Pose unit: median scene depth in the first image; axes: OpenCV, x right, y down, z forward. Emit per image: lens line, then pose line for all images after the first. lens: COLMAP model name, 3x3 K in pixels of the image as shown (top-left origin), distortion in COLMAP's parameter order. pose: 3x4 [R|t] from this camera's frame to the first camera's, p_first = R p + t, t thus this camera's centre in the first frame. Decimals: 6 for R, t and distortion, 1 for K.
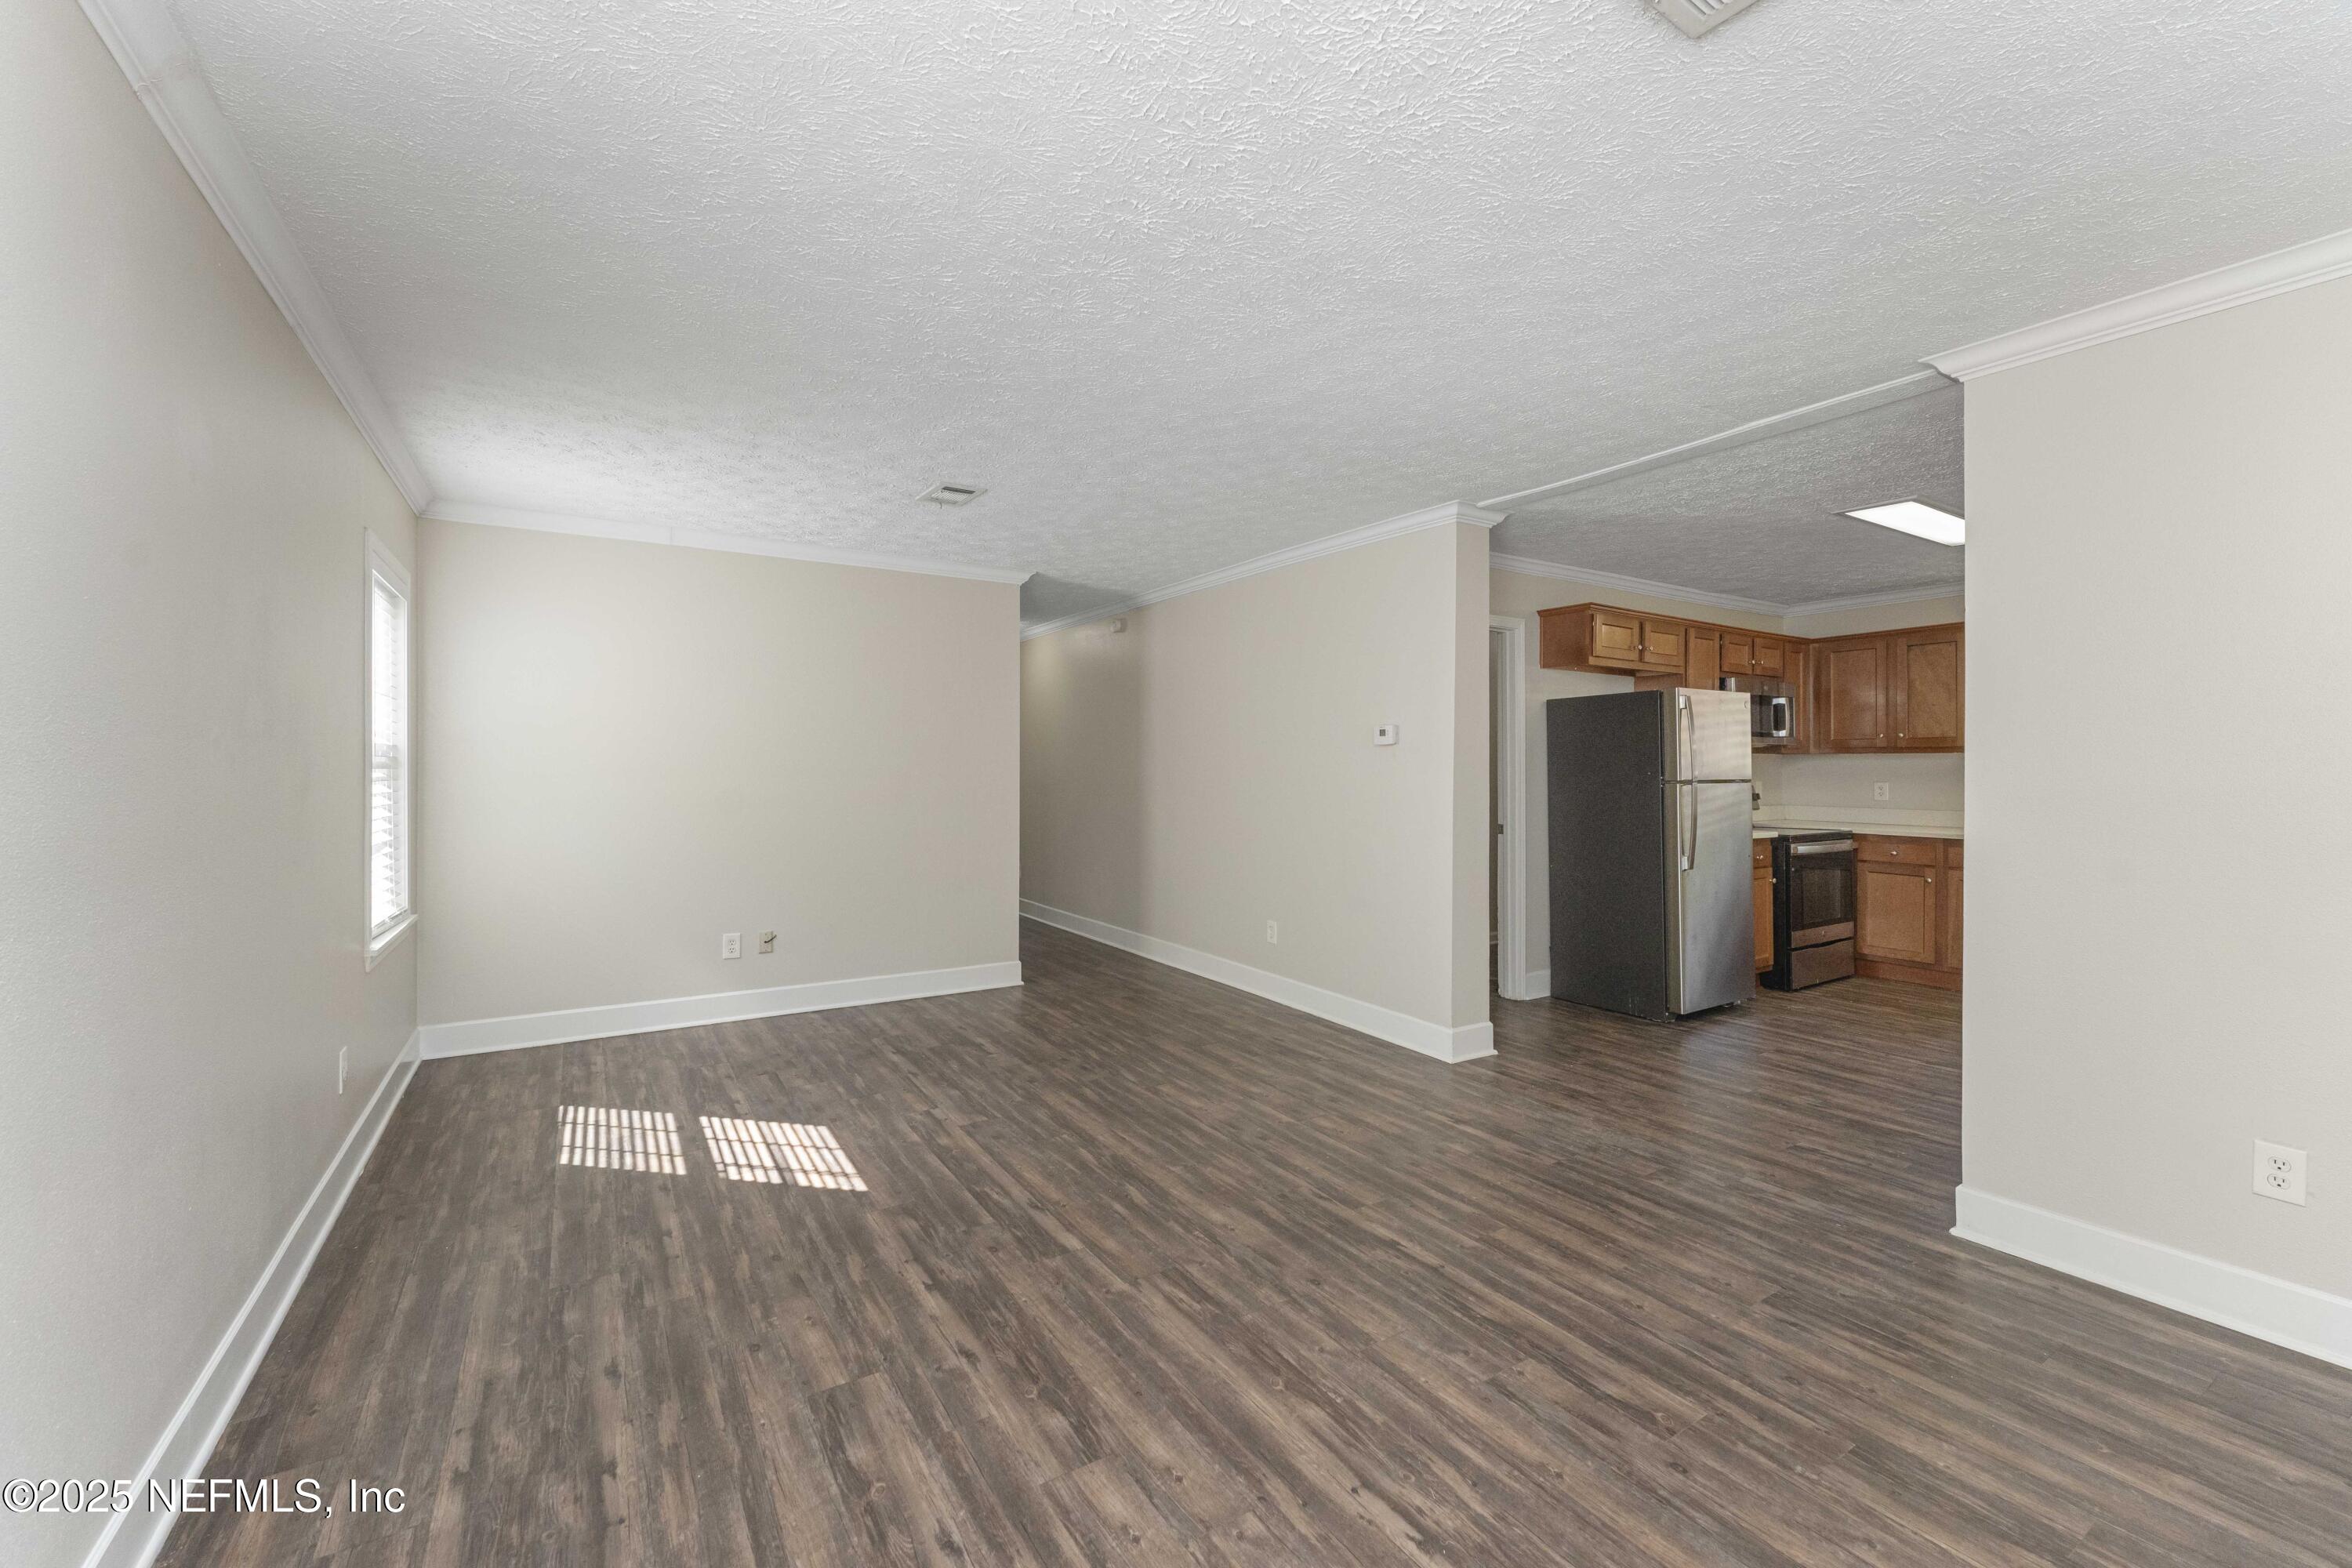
lens RADIAL K [[943.4, 0, 1173.3], [0, 943.4, 770.4], [0, 0, 1]] dist [-0.001168, -0.000037]
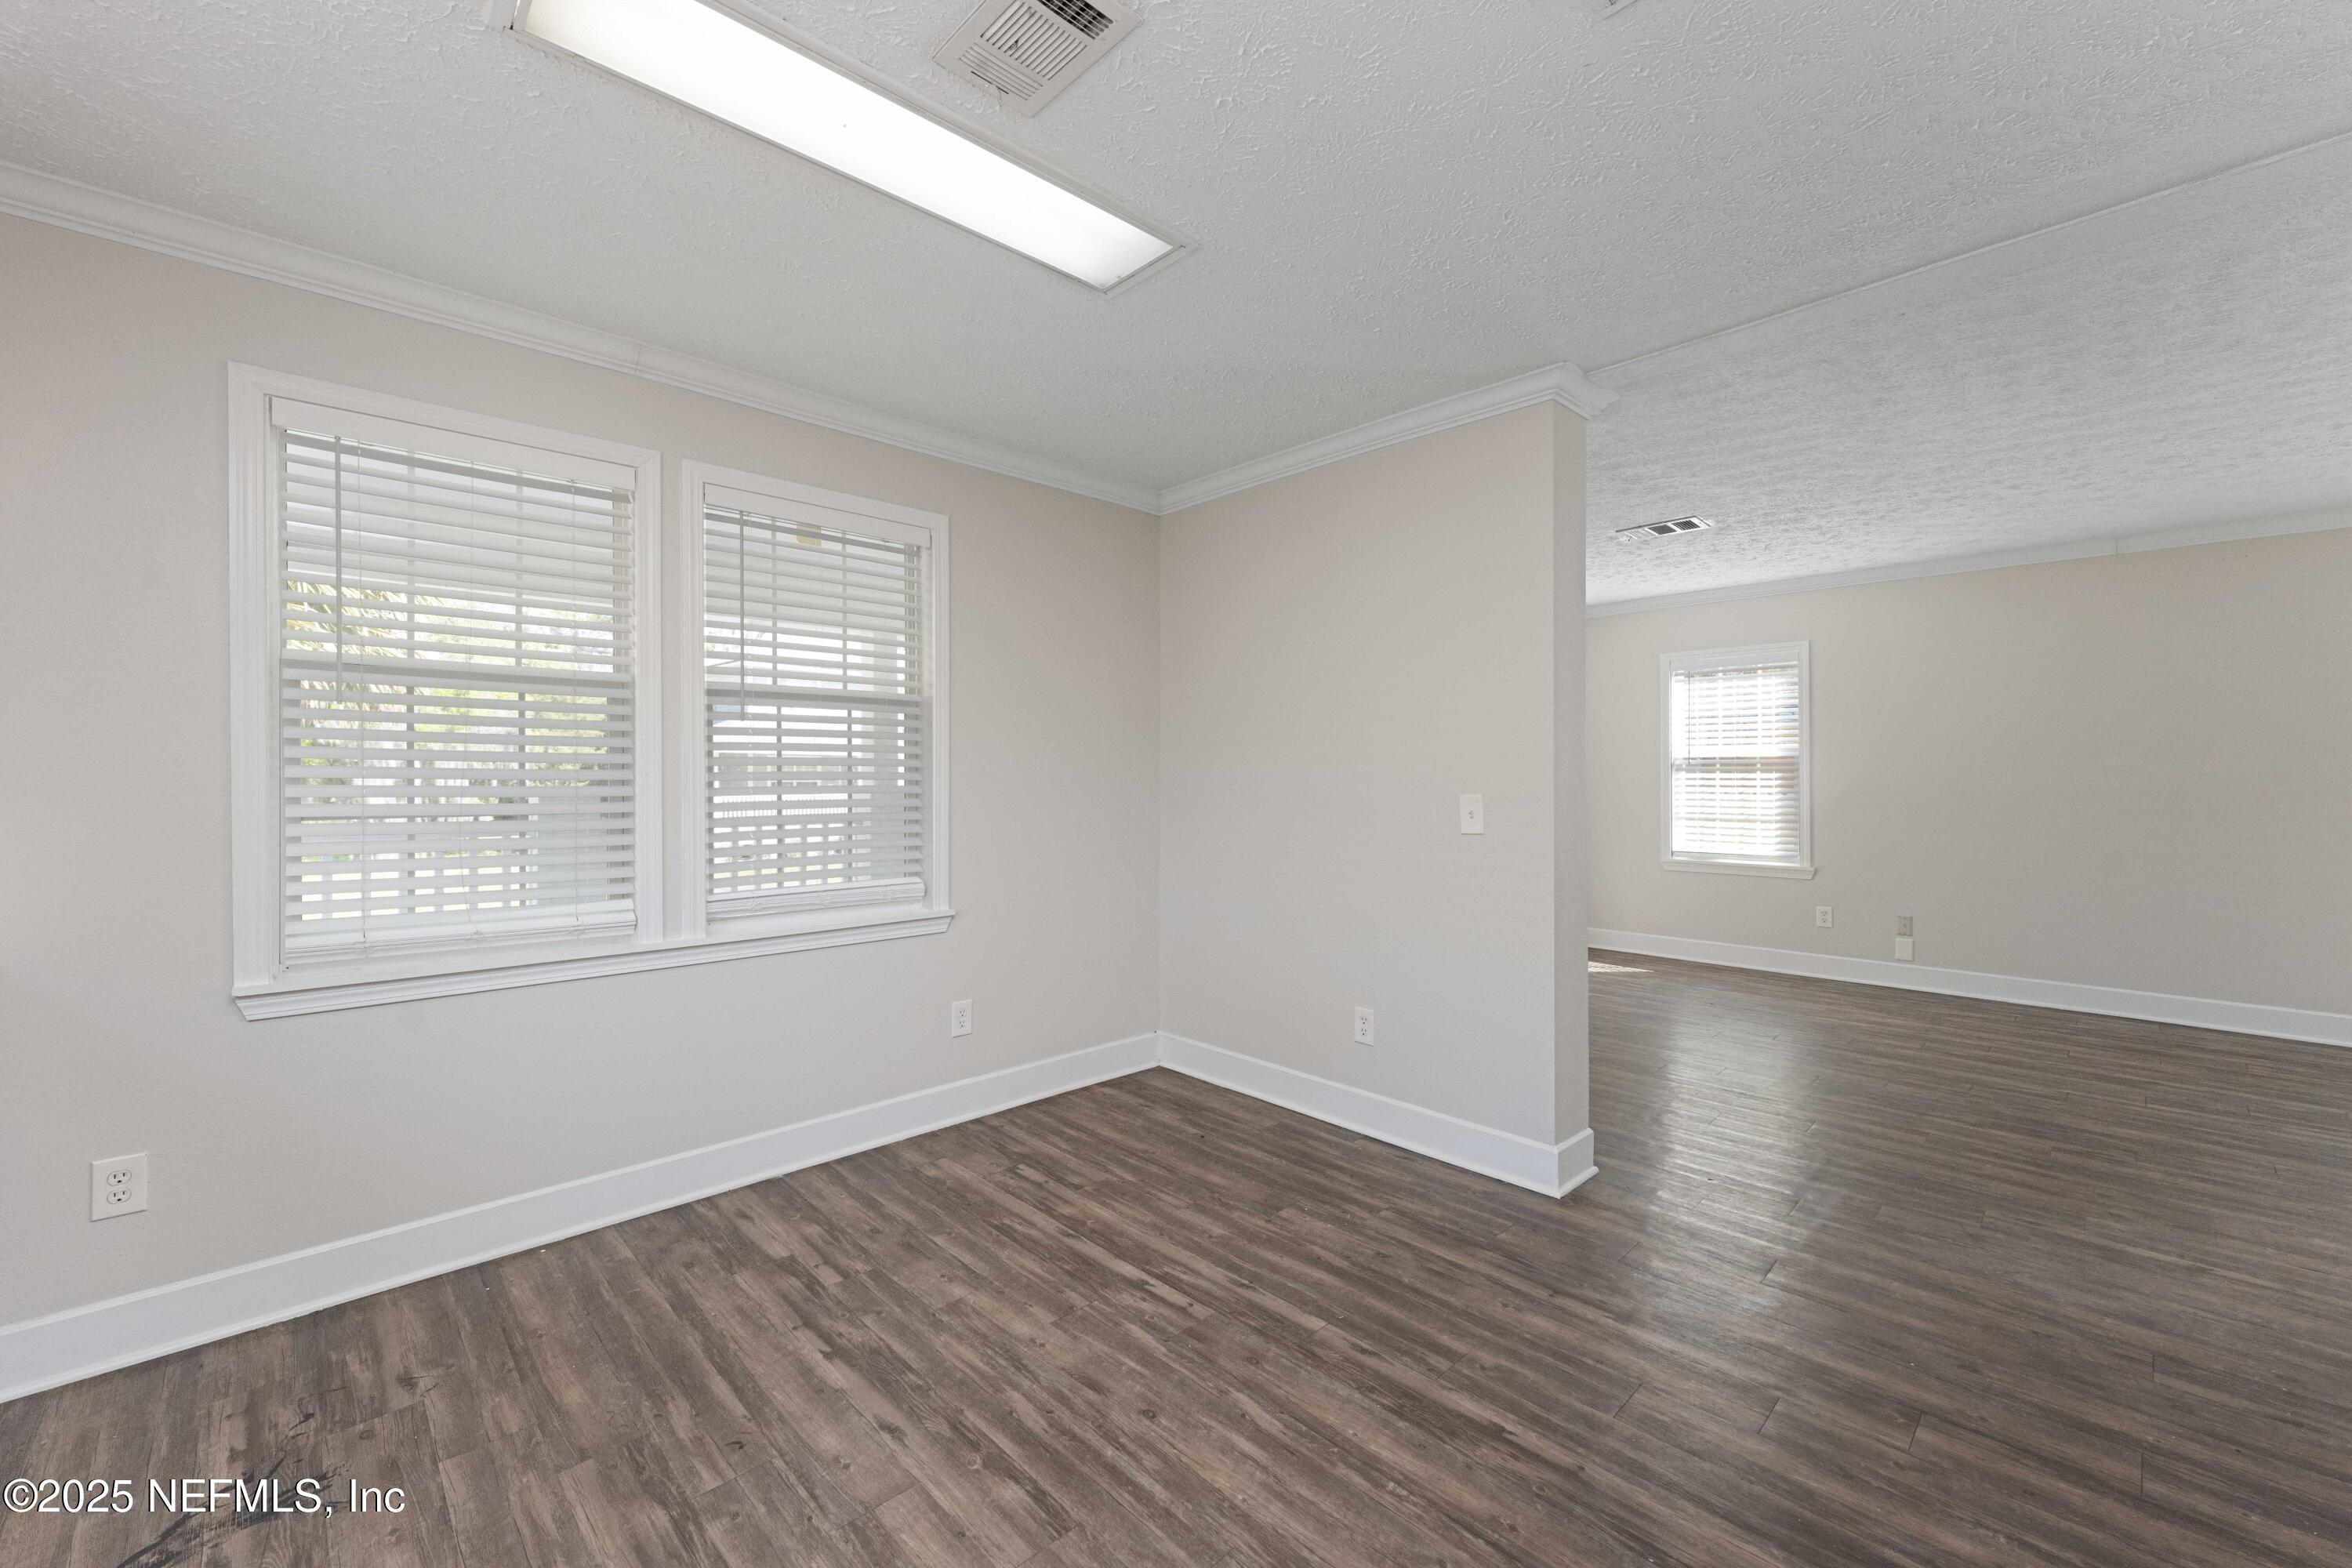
lens RADIAL K [[937.9, 0, 1172.9], [0, 937.9, 773.3], [0, 0, 1]] dist [0.002656, 0.000448]
pose [[-0.979170, -0.001989, -0.203033, 1.594765], [-0.002663, 0.999992, 0.003048, 0.009210], [0.203025, 0.003525, -0.979167, 2.053924]]
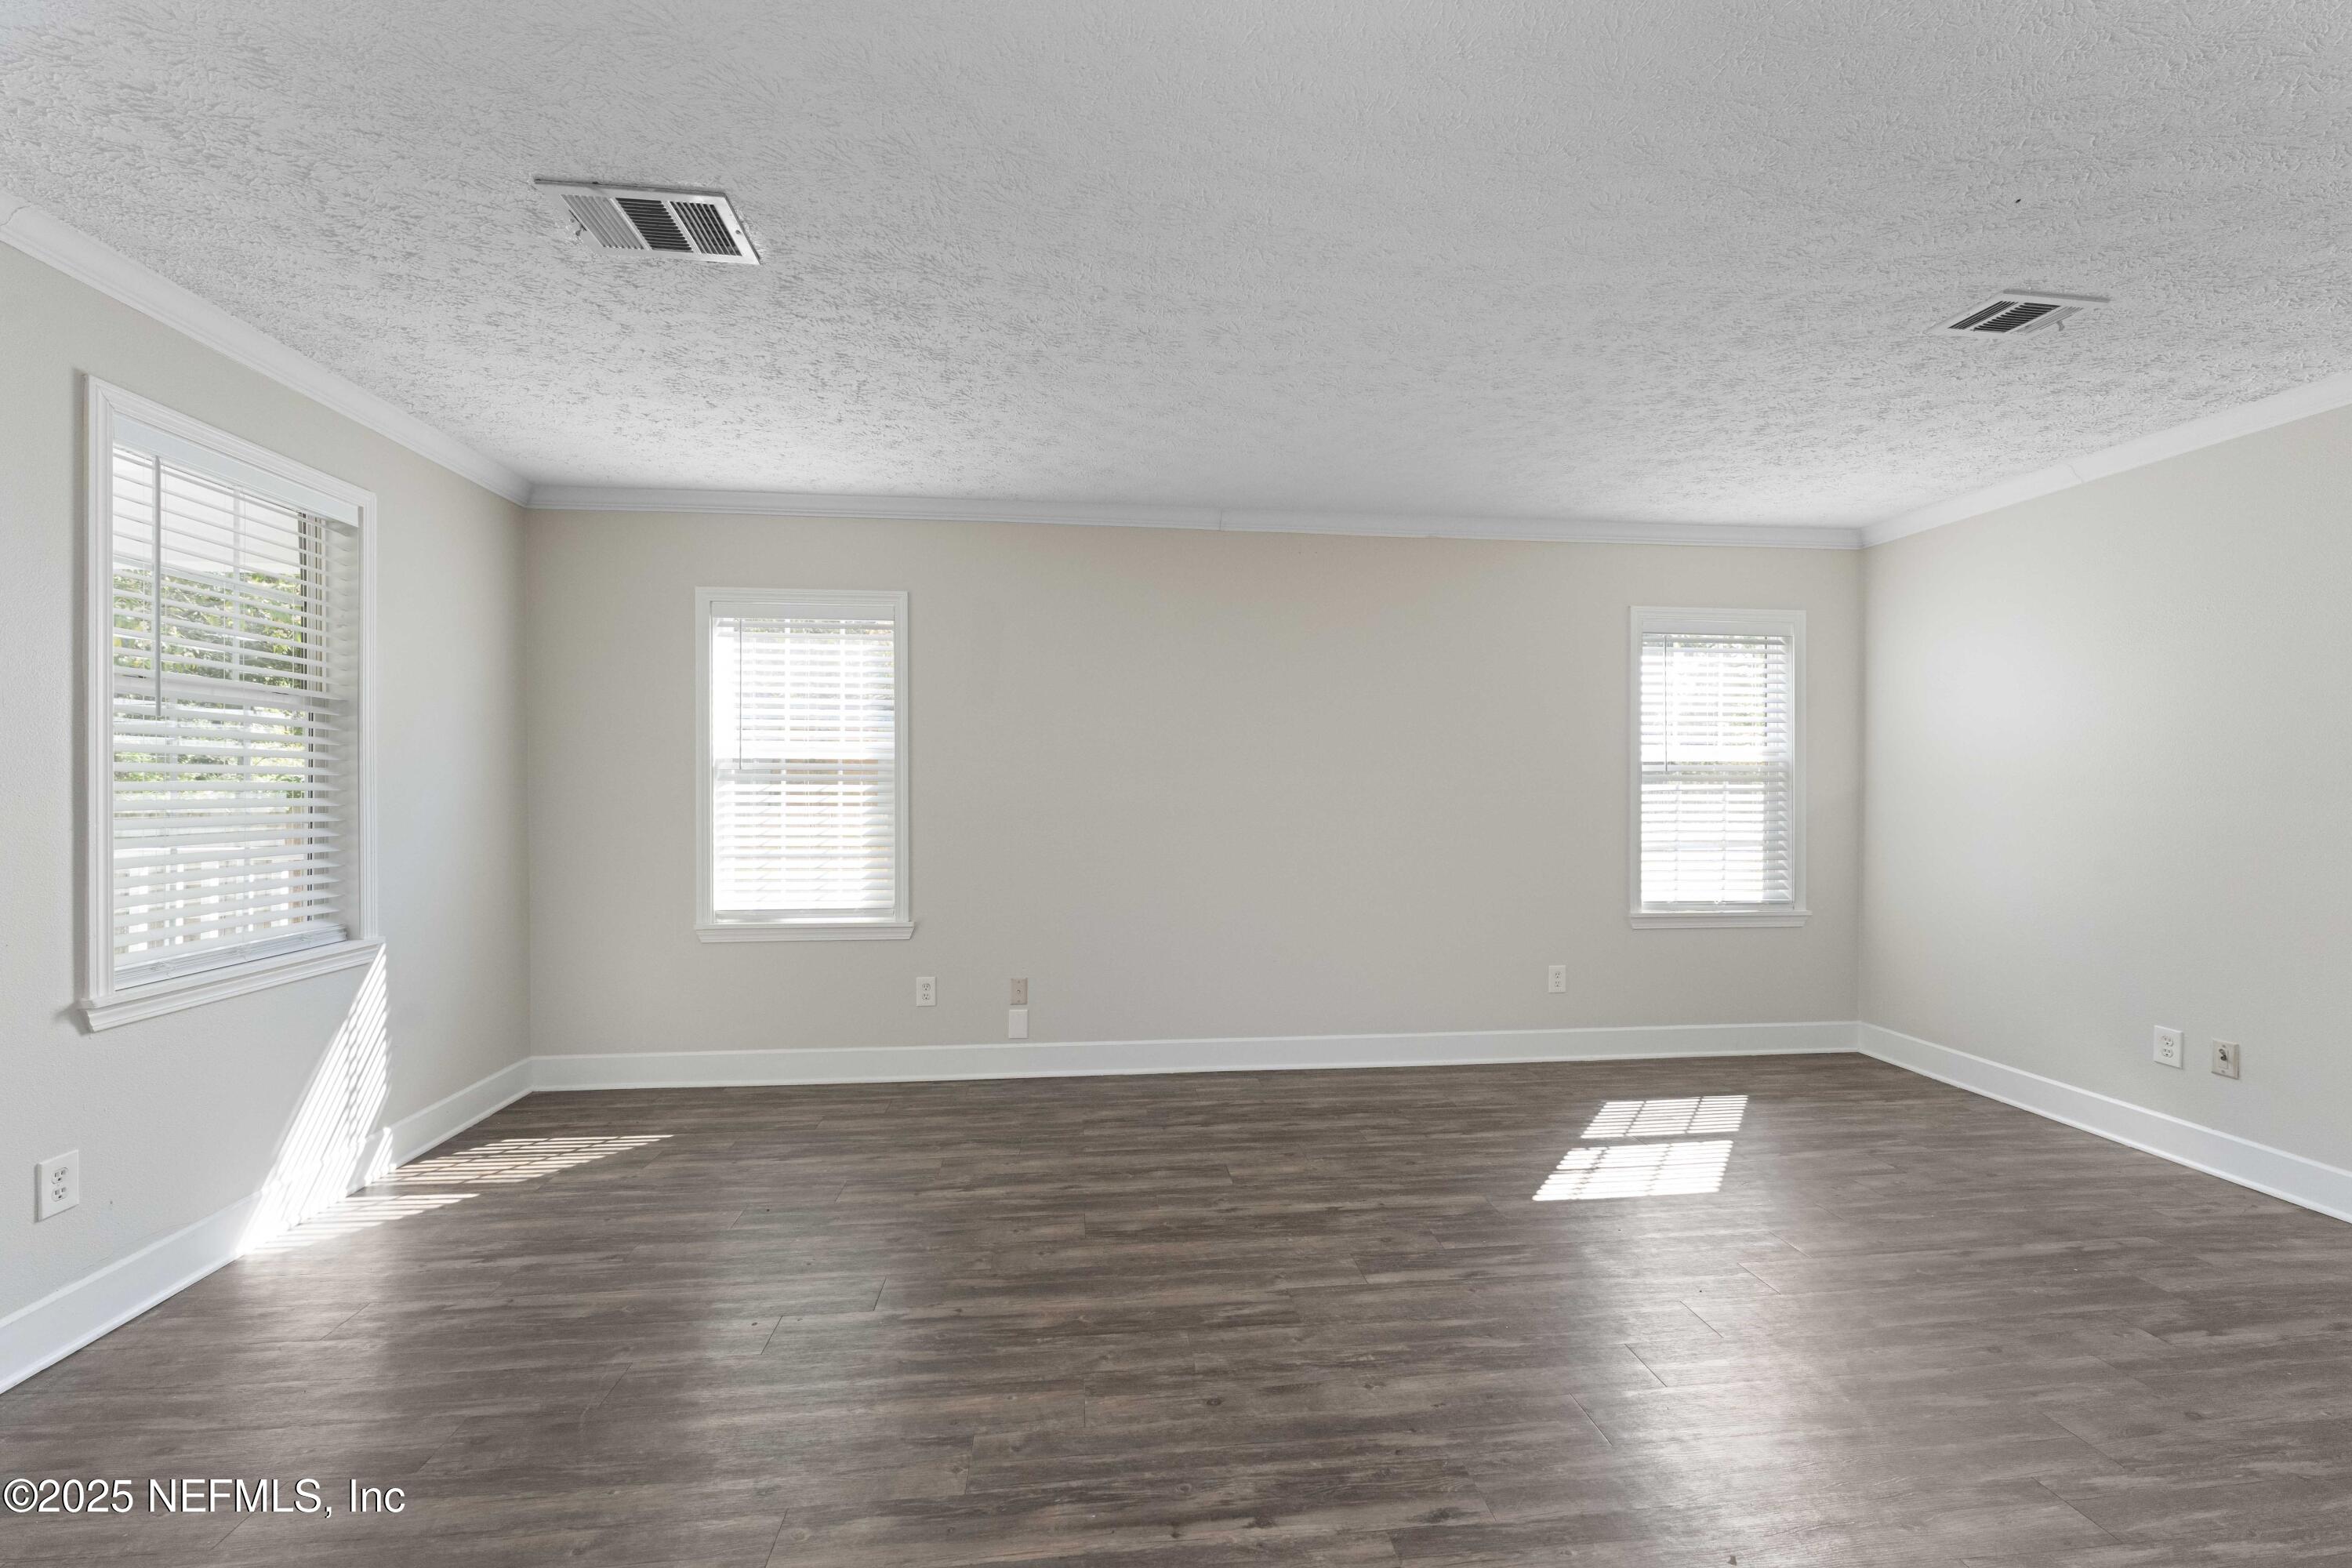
lens RADIAL K [[936.5, 0, 1168.2], [0, 936.5, 785.1], [0, 0, 1]] dist [-0.001227, -0.000088]
pose [[-0.443470, -0.000674, -0.896289, 0.826213], [-0.006977, 0.999972, 0.002700, 0.005835], [0.896262, 0.007451, -0.443462, 1.218141]]
